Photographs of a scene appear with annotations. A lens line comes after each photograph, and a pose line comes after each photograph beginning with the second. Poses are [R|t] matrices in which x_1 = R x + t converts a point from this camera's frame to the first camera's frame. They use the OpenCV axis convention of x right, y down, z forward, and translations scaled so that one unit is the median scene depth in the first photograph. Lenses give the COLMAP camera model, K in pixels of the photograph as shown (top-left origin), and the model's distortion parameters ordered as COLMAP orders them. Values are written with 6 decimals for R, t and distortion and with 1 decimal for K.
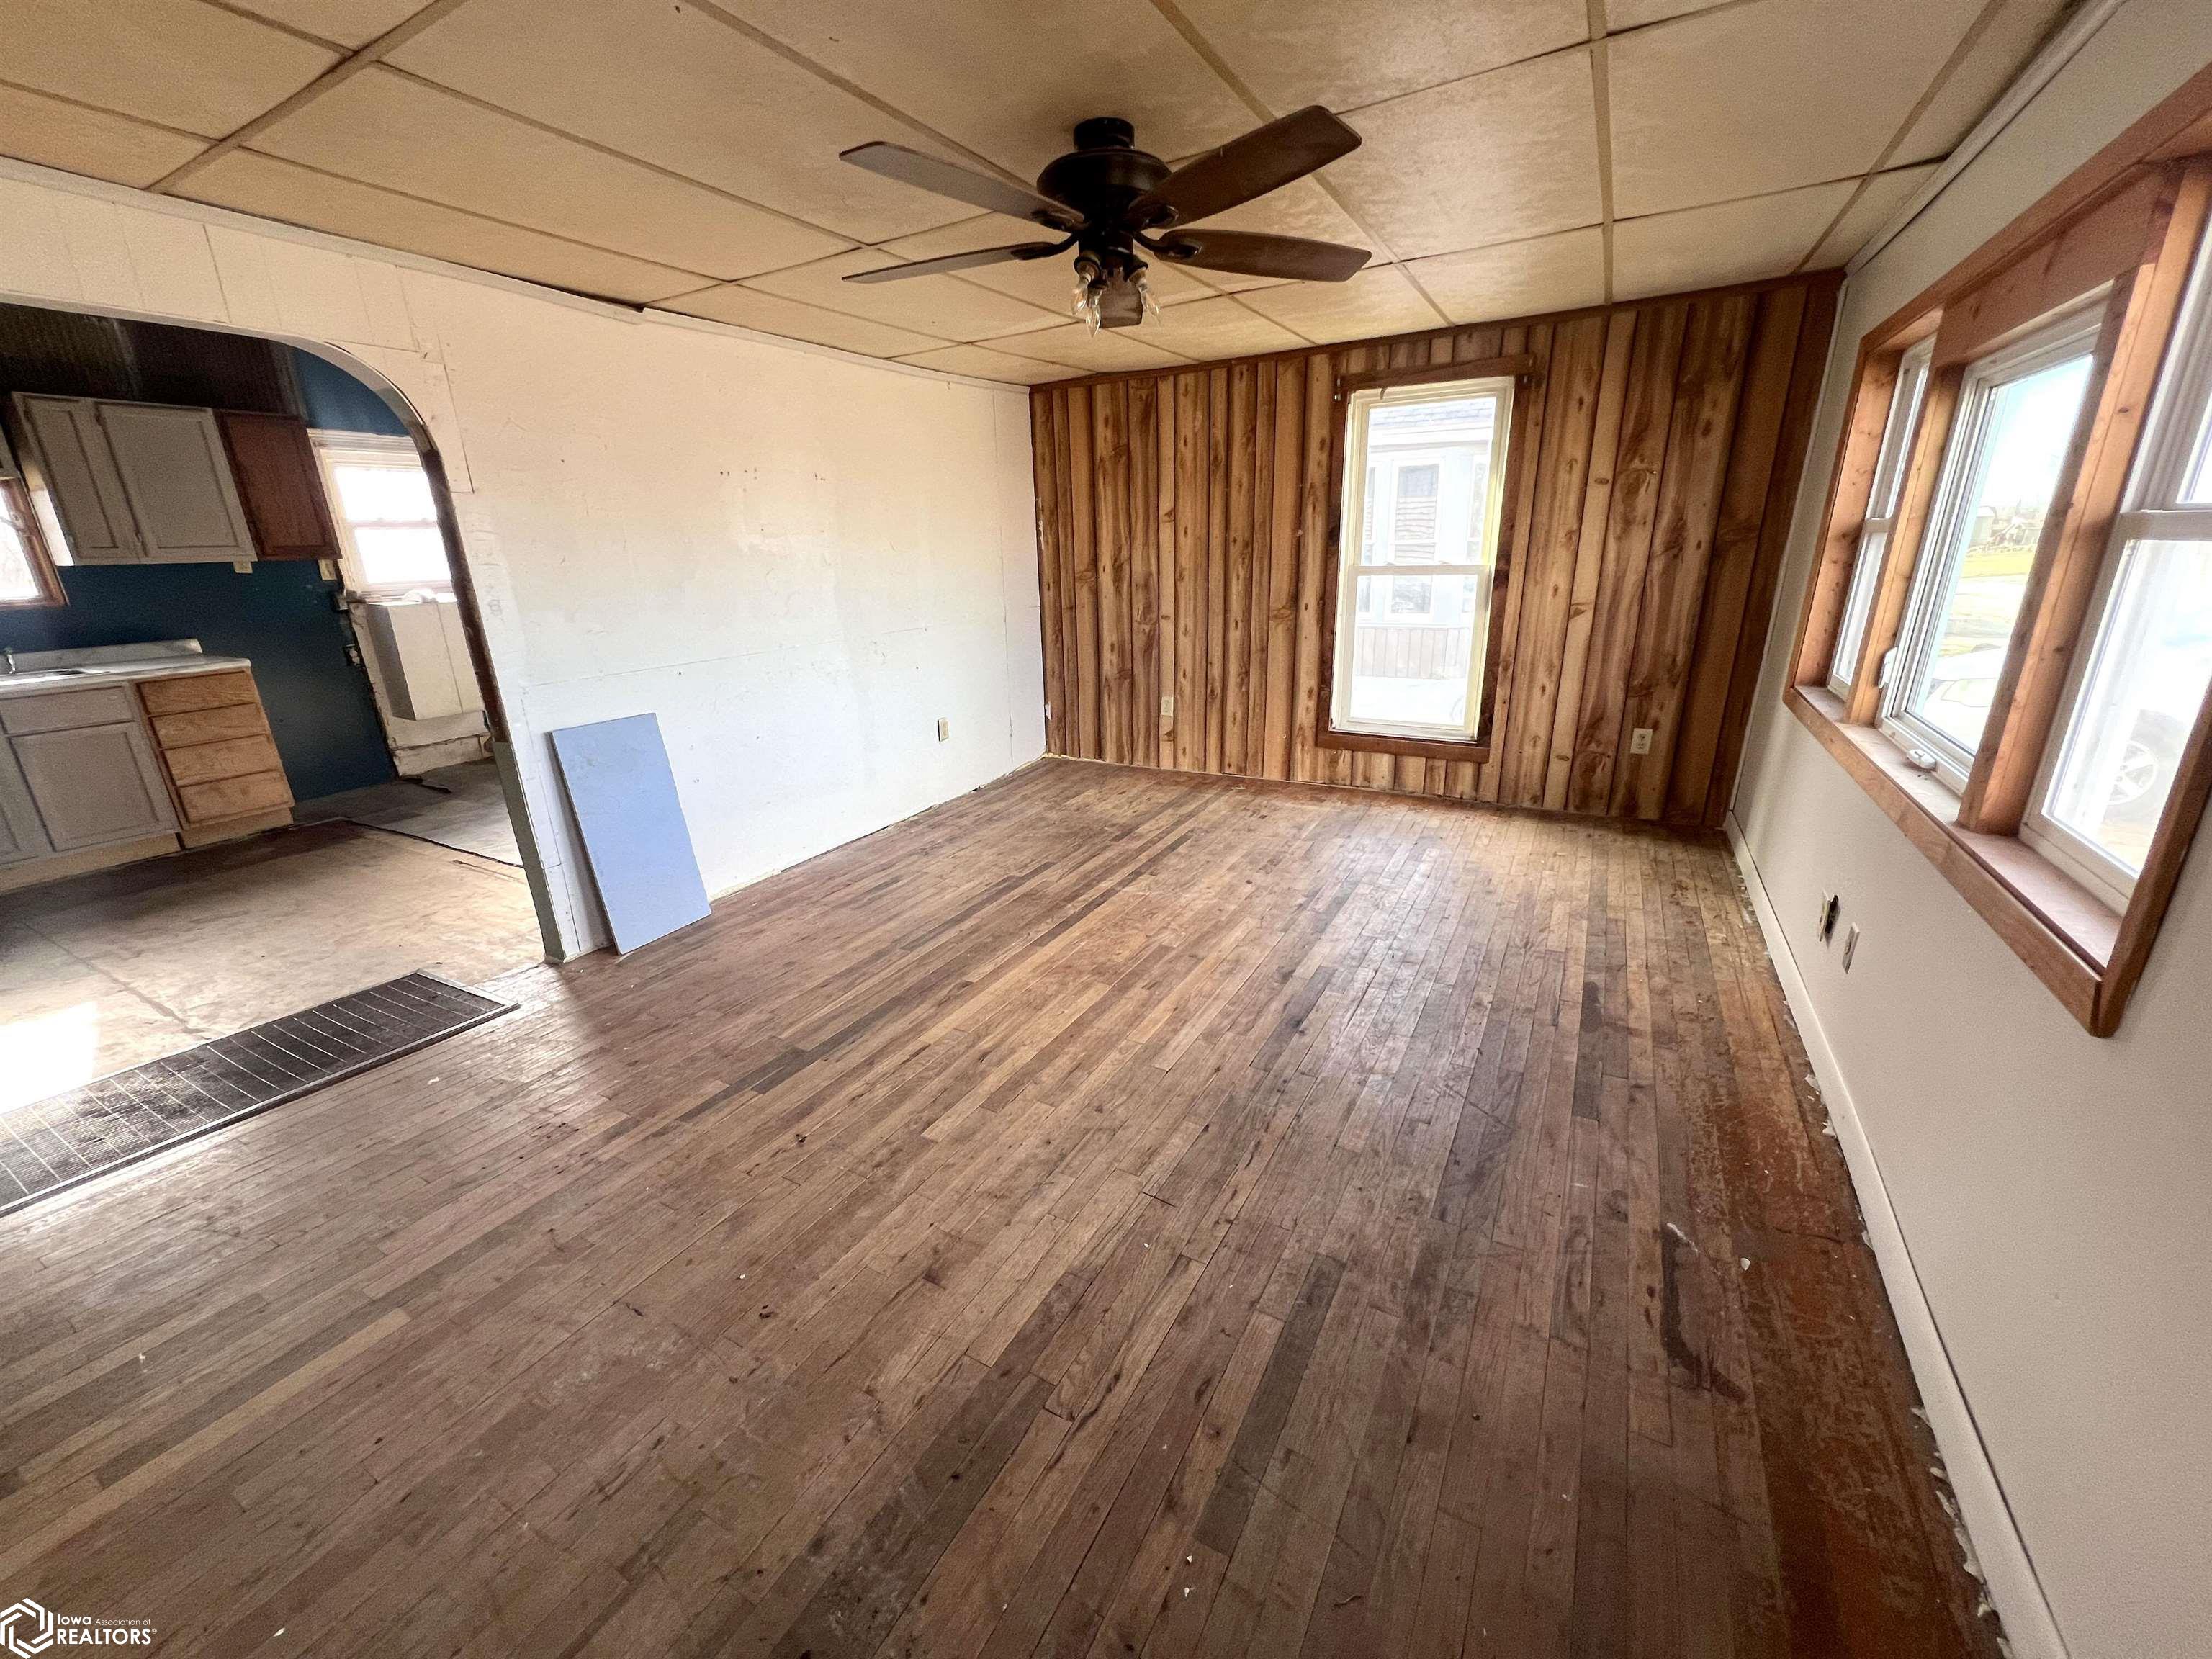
lens RADIAL K [[881.6, 0, 1101.9], [0, 881.6, 822.8], [0, 0, 1]] dist [0.000699, -0.000417]
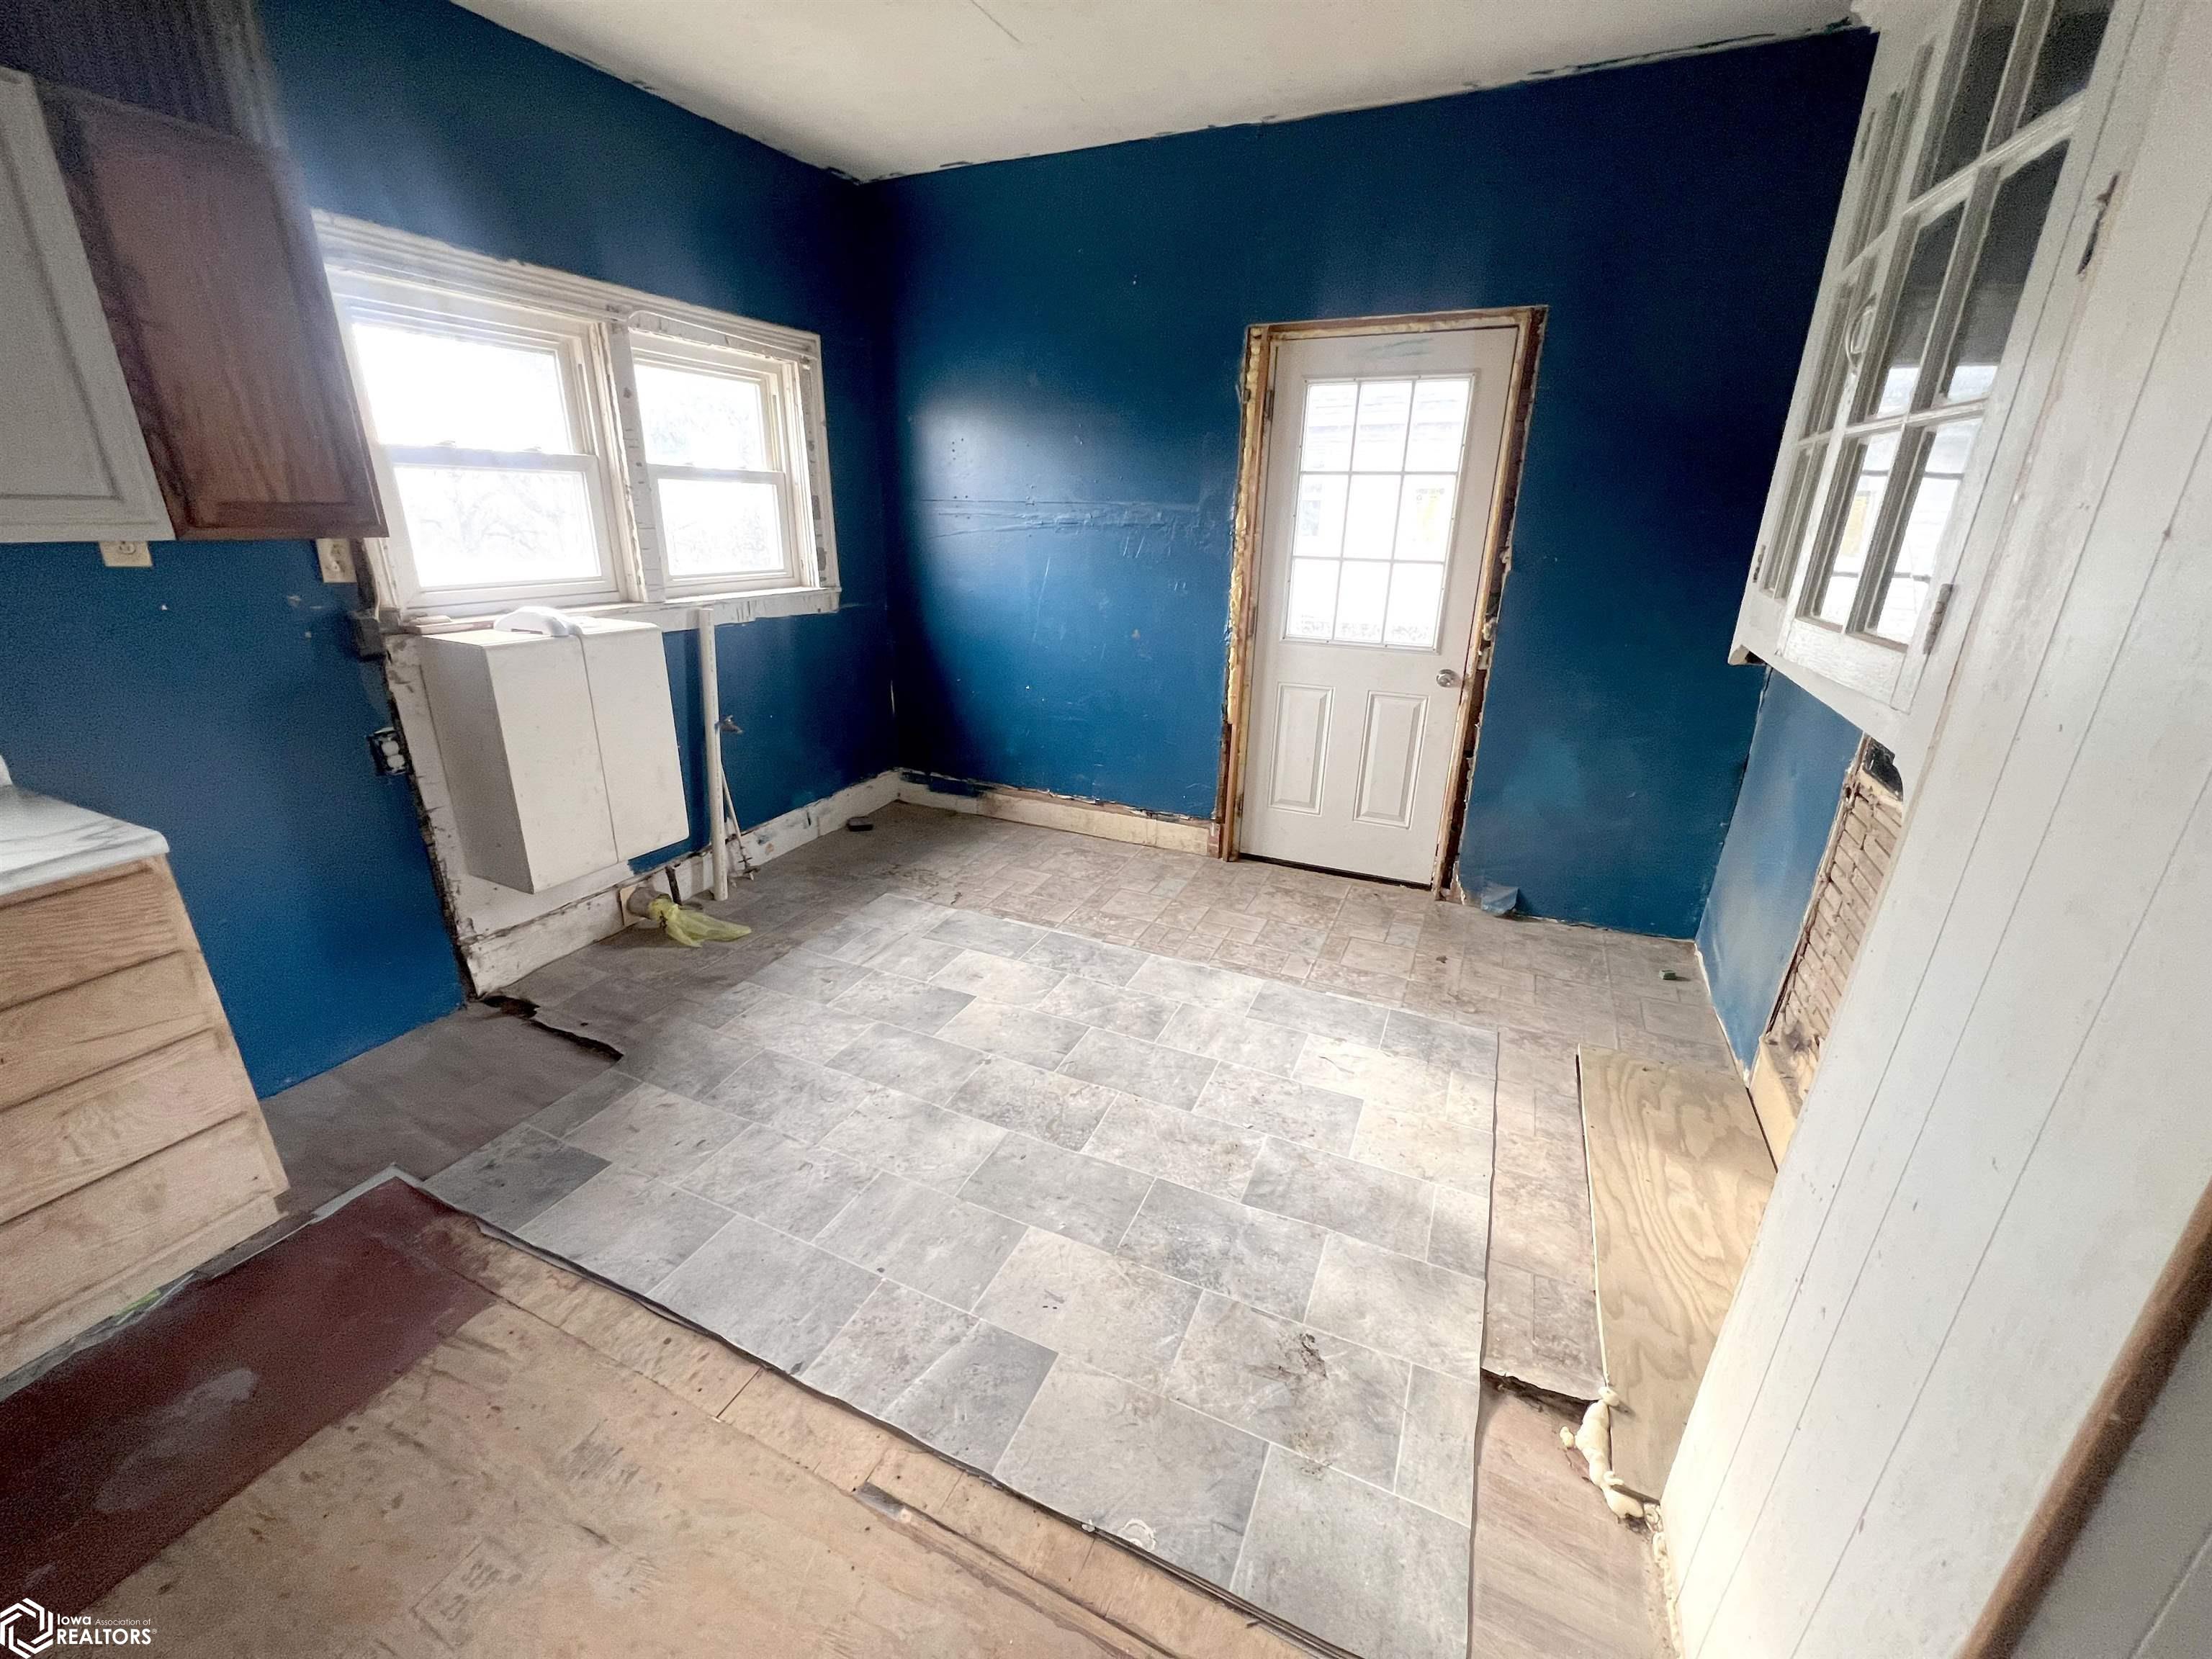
lens RADIAL K [[881.6, 0, 1100.9], [0, 881.6, 820.7], [0, 0, 1]] dist [0.000699, -0.000417]
pose [[0.995720, 0.010168, 0.091865, -0.797869], [-0.012449, 0.999627, 0.024296, -0.255446], [-0.091584, -0.025336, 0.995475, 0.785330]]
